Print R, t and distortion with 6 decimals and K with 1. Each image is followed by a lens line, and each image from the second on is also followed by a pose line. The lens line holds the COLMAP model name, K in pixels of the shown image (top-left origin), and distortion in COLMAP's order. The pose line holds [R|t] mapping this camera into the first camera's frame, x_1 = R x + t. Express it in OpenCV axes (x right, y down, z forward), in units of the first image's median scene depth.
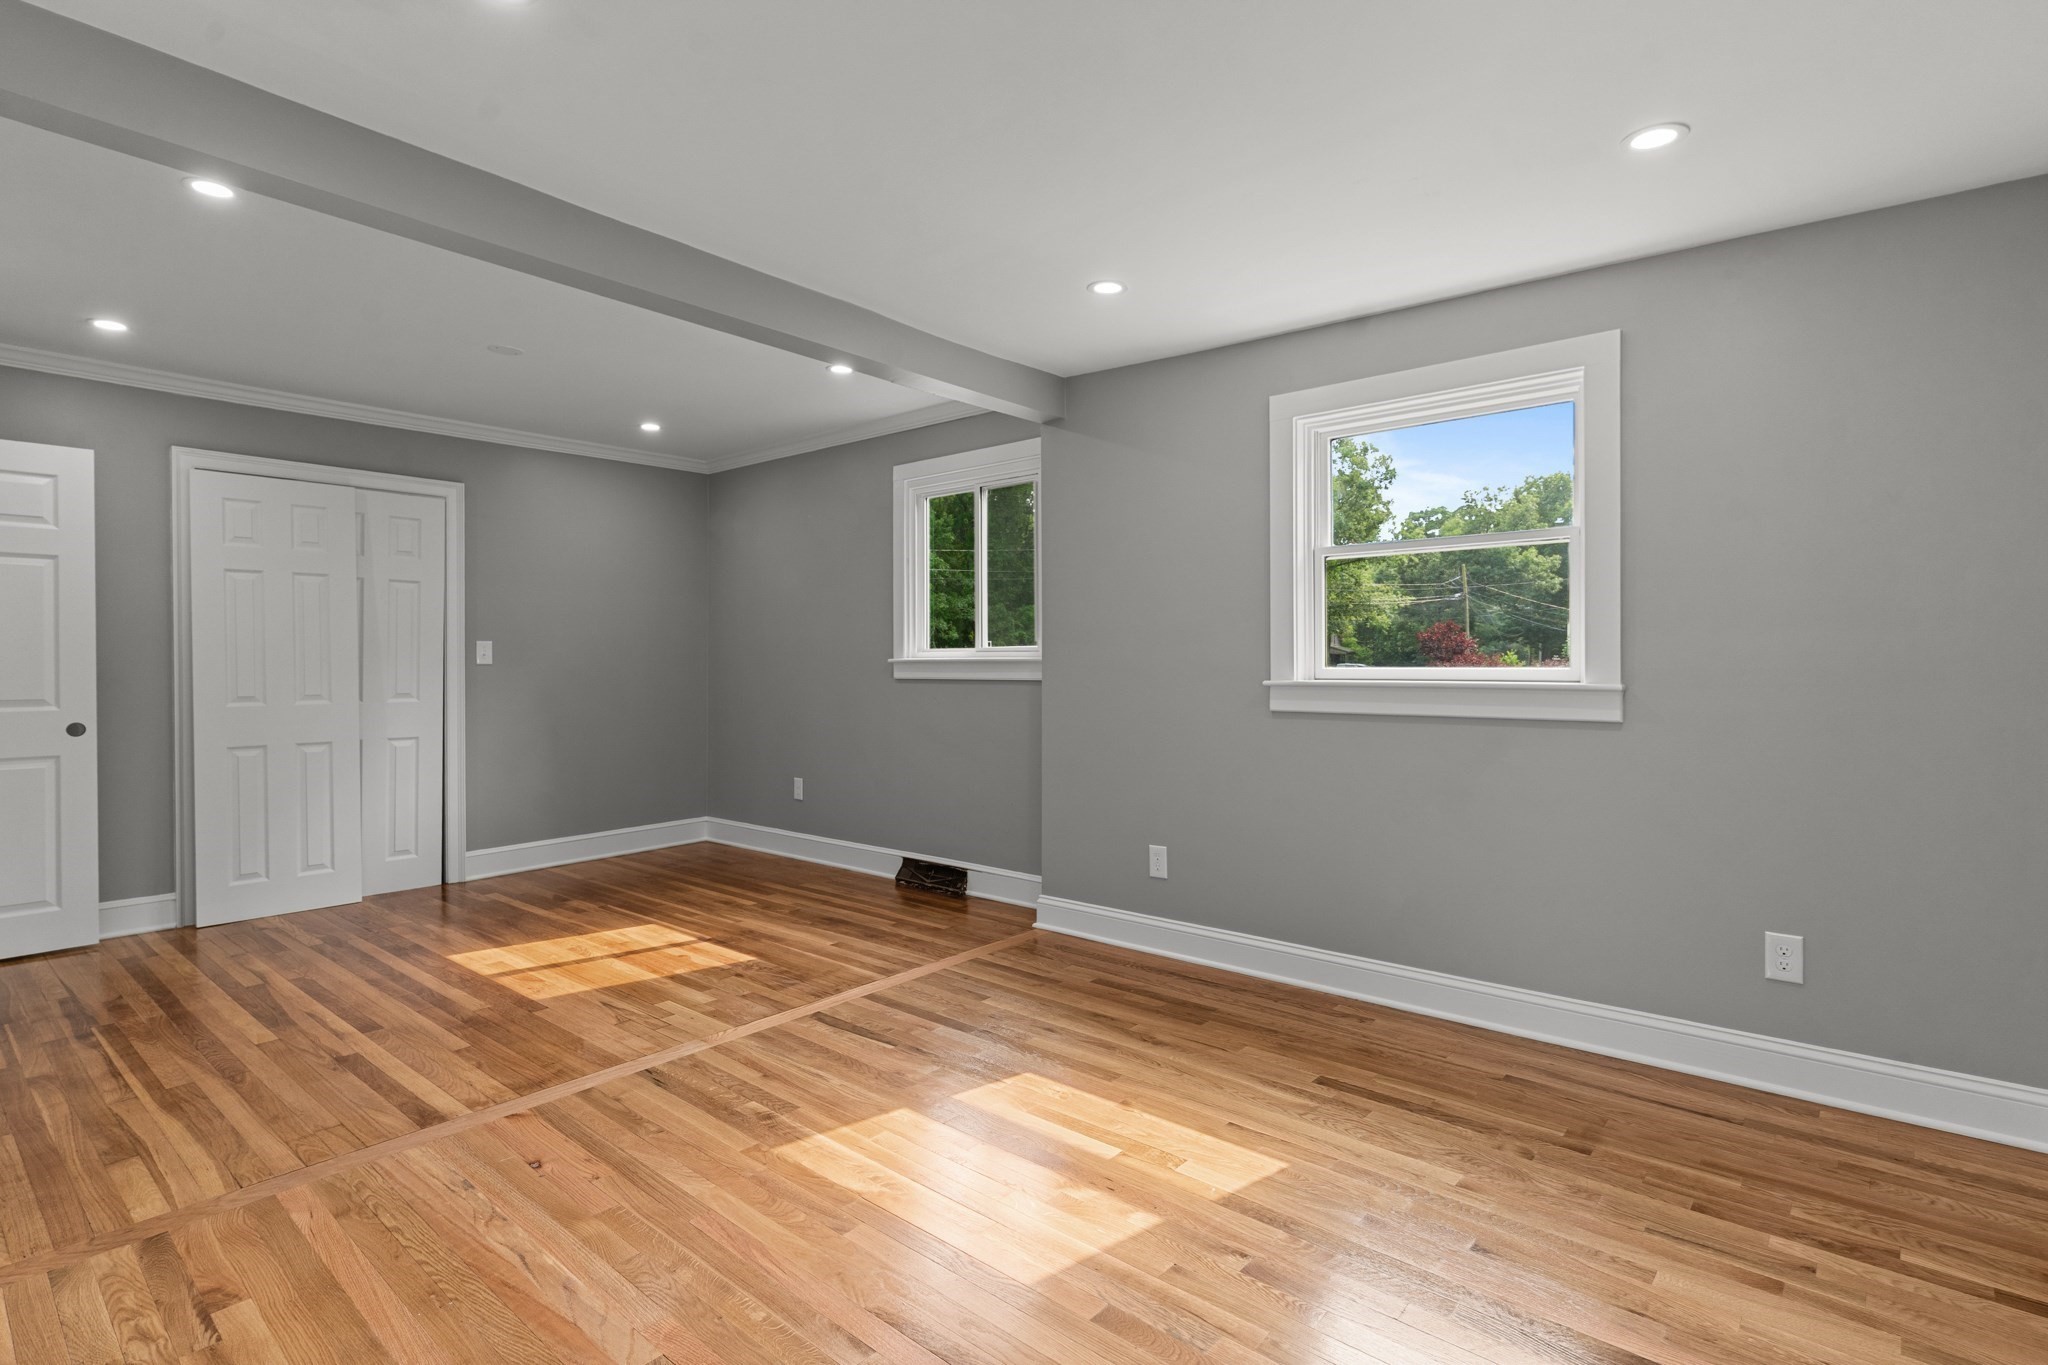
lens RADIAL K [[980.1, 0, 1012.0], [0, 980.1, 666.4], [0, 0, 1]] dist [-0.000155, -0.001026]
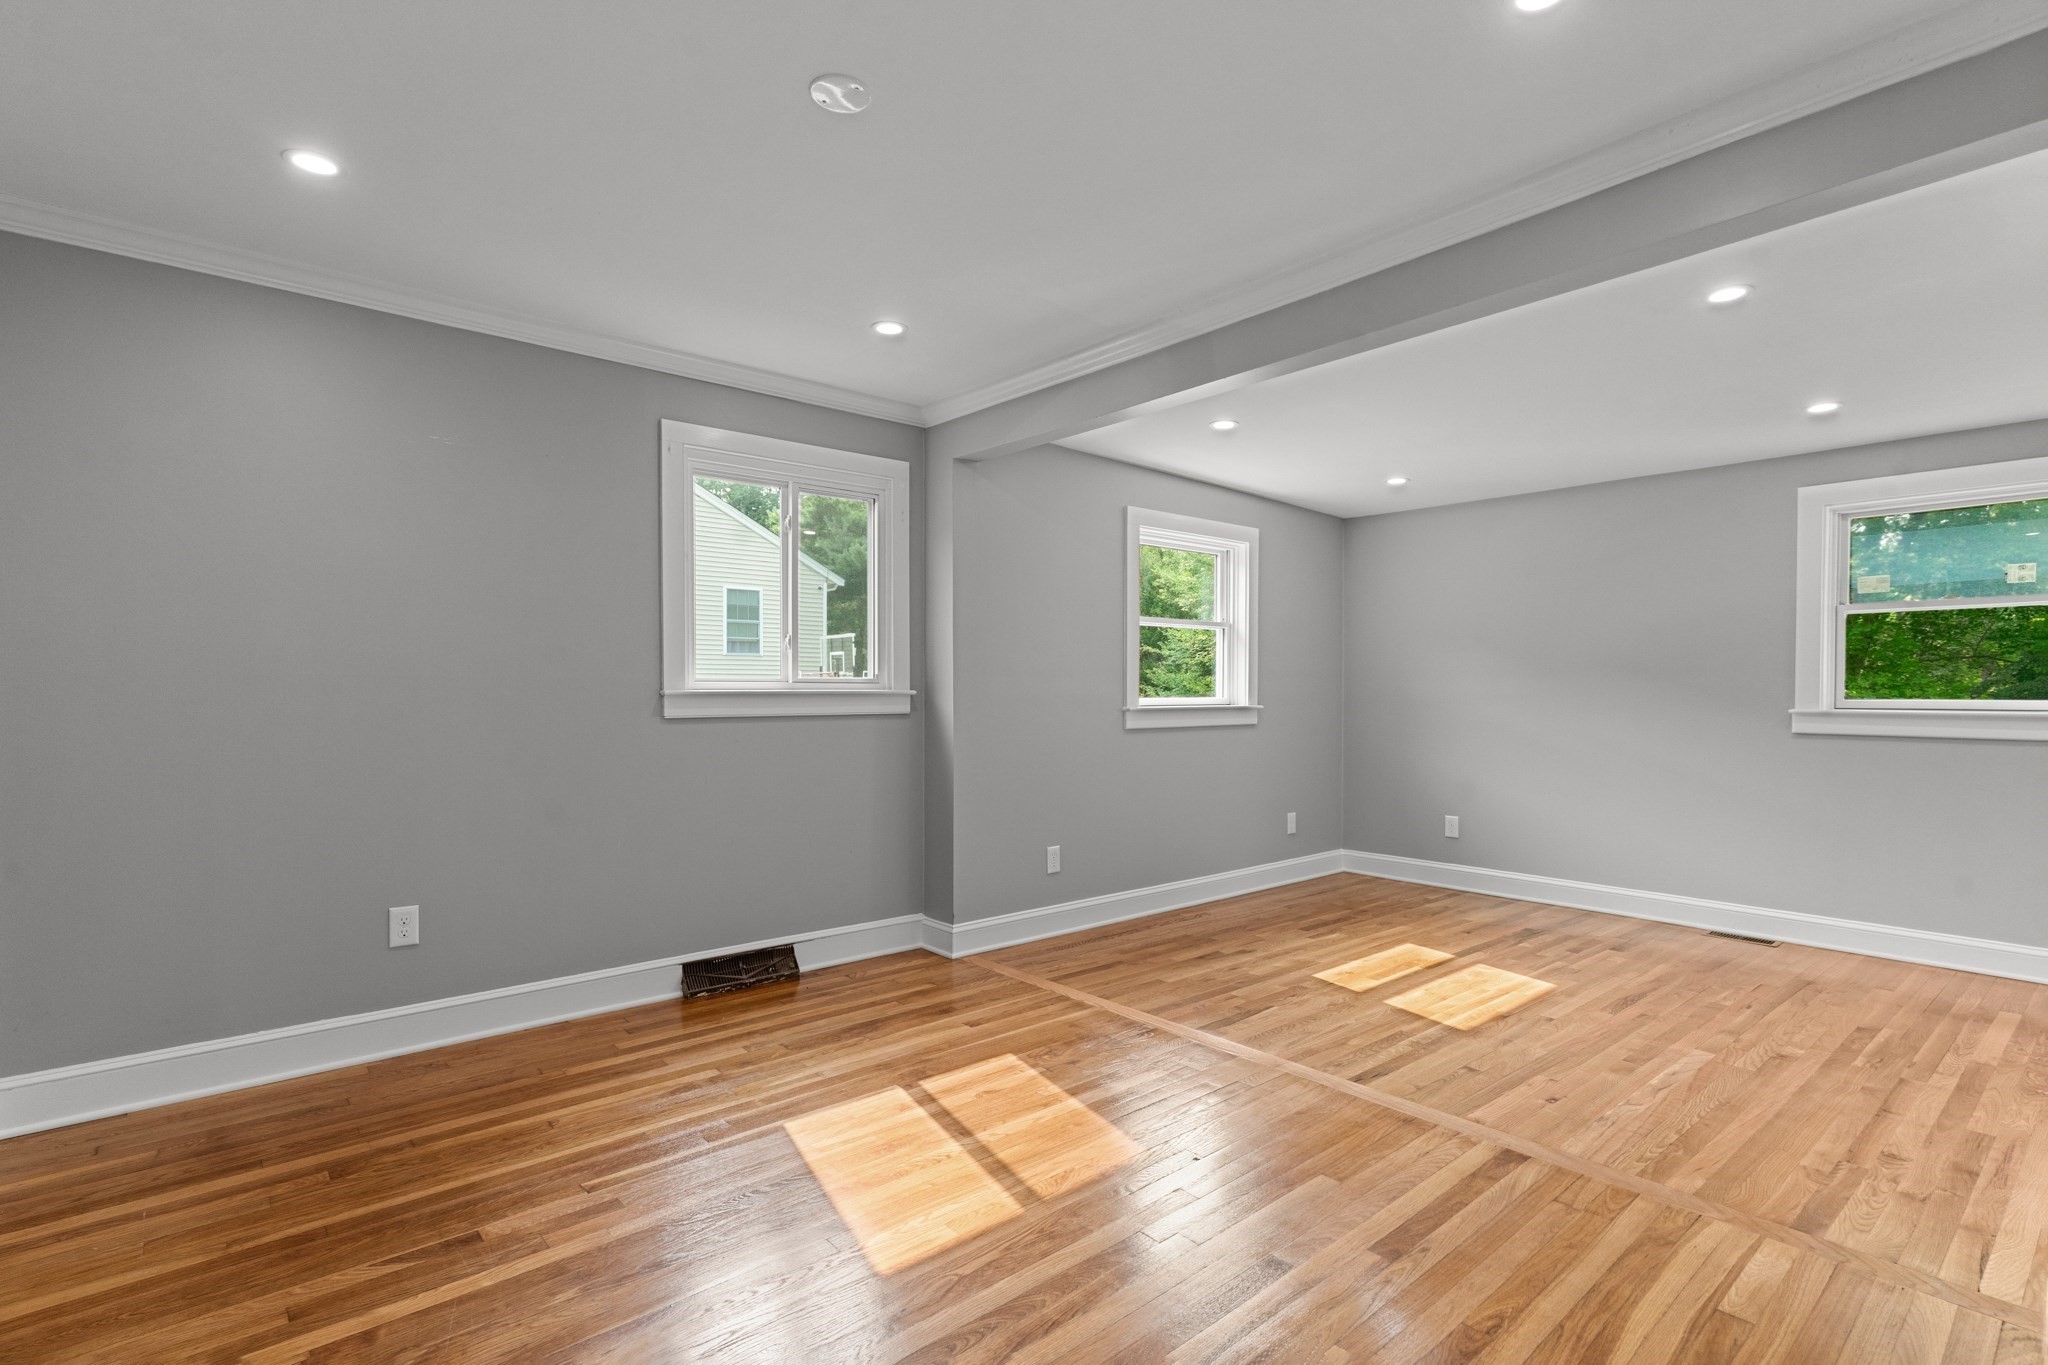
lens RADIAL K [[987.1, 0, 1020.7], [0, 987.1, 690.6], [0, 0, 1]] dist [0.004529, 0.000562]
pose [[0.152485, 0.003078, 0.988301, -1.172693], [0.004282, 0.999984, -0.003775, -0.004313], [-0.988296, 0.004807, 0.152470, 0.944651]]
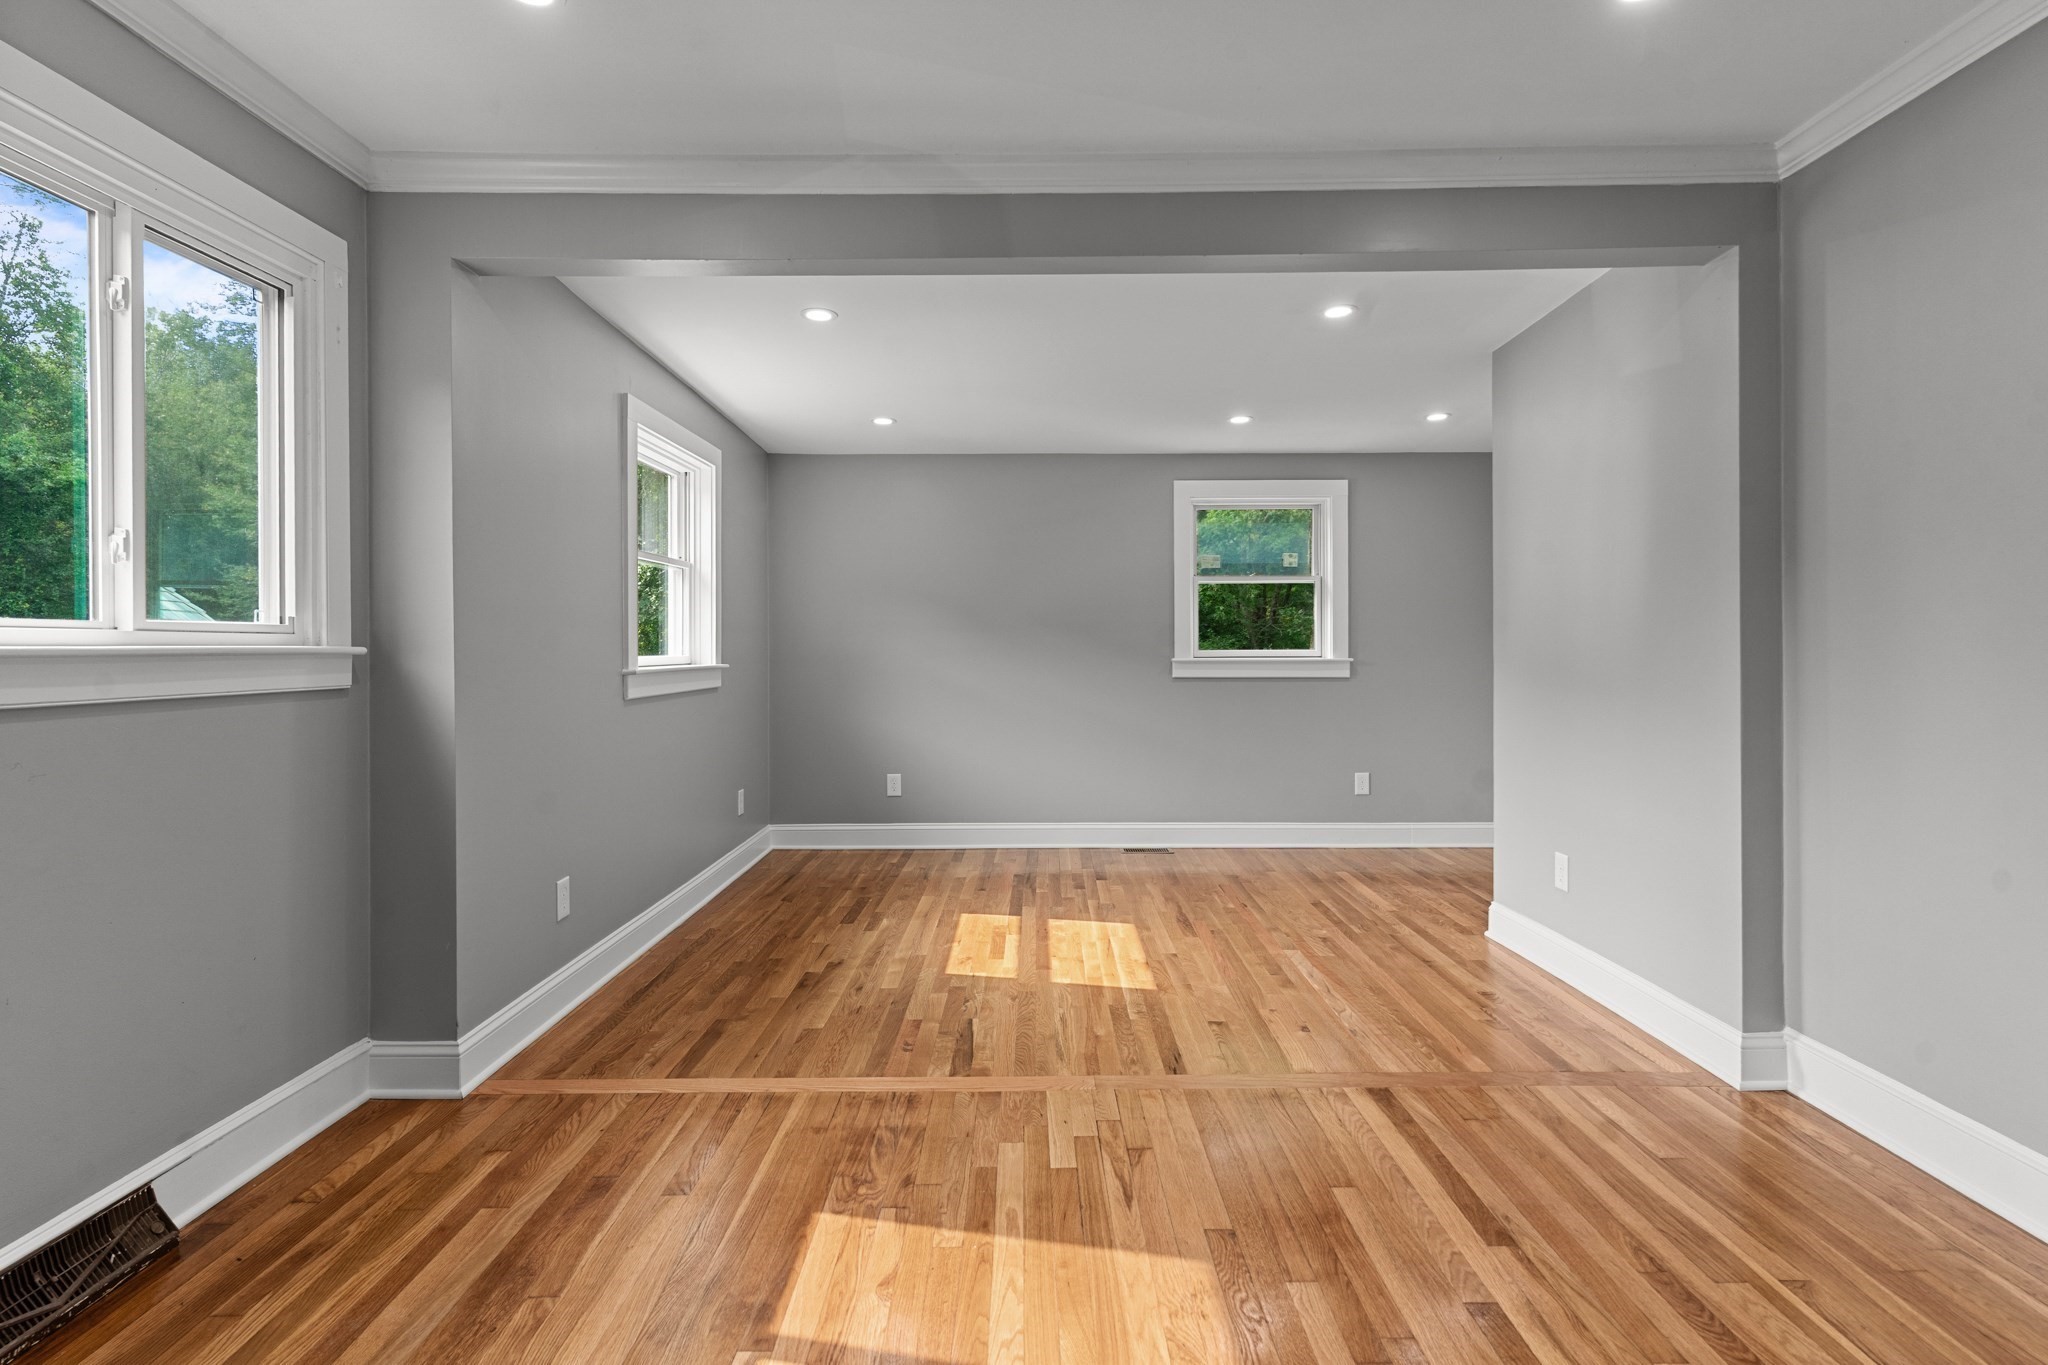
lens RADIAL K [[1001.0, 0, 1032.4], [0, 1001.0, 644.0], [0, 0, 1]] dist [0.000702, 0.000315]
pose [[-0.654376, 0.008682, 0.756120, -0.811352], [0.012203, 0.999925, -0.000921, -0.005787], [-0.756071, 0.008624, -0.654432, 1.379367]]
